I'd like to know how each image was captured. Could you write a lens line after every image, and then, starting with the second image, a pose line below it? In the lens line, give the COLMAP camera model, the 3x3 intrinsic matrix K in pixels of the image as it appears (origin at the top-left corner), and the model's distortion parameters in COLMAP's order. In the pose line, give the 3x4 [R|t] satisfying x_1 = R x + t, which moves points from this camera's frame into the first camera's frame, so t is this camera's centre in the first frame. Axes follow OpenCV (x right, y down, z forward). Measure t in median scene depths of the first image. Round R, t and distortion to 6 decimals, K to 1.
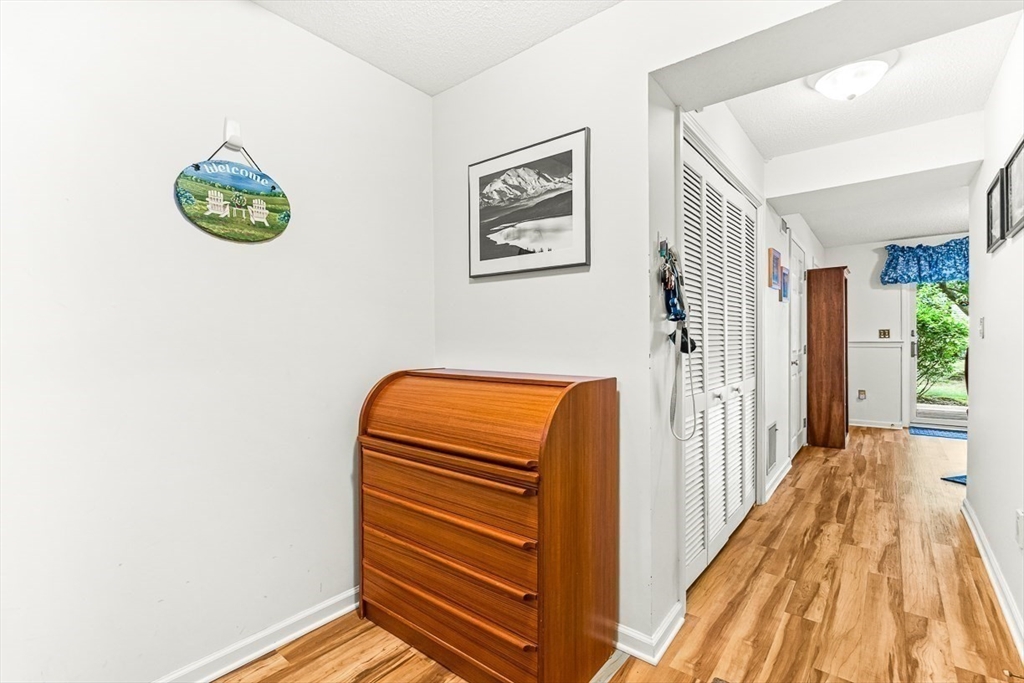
lens RADIAL K [[457.9, 0, 511.4], [0, 457.9, 340.3], [0, 0, 1]] dist [0.001968, 0.000184]
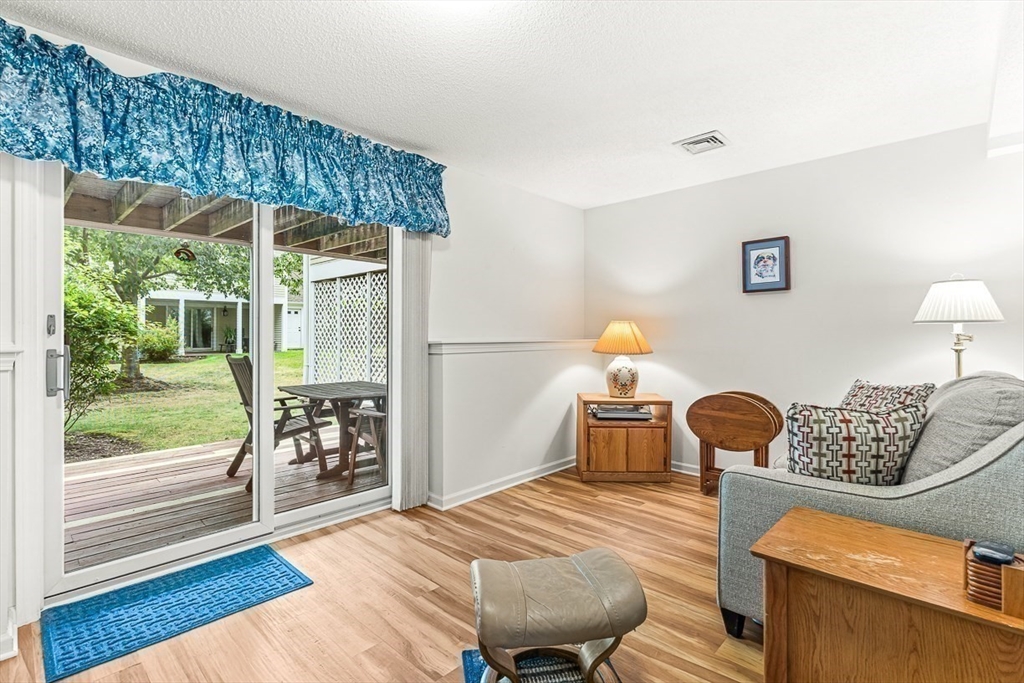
lens RADIAL K [[500.3, 0, 512.1], [0, 500.3, 337.2], [0, 0, 1]] dist [-0.003082, 0.000020]
pose [[0.105013, 0.003050, 0.994466, 0.584773], [-0.004435, 0.999987, -0.002598, -0.009959], [-0.994461, -0.004137, 0.105025, 0.669010]]
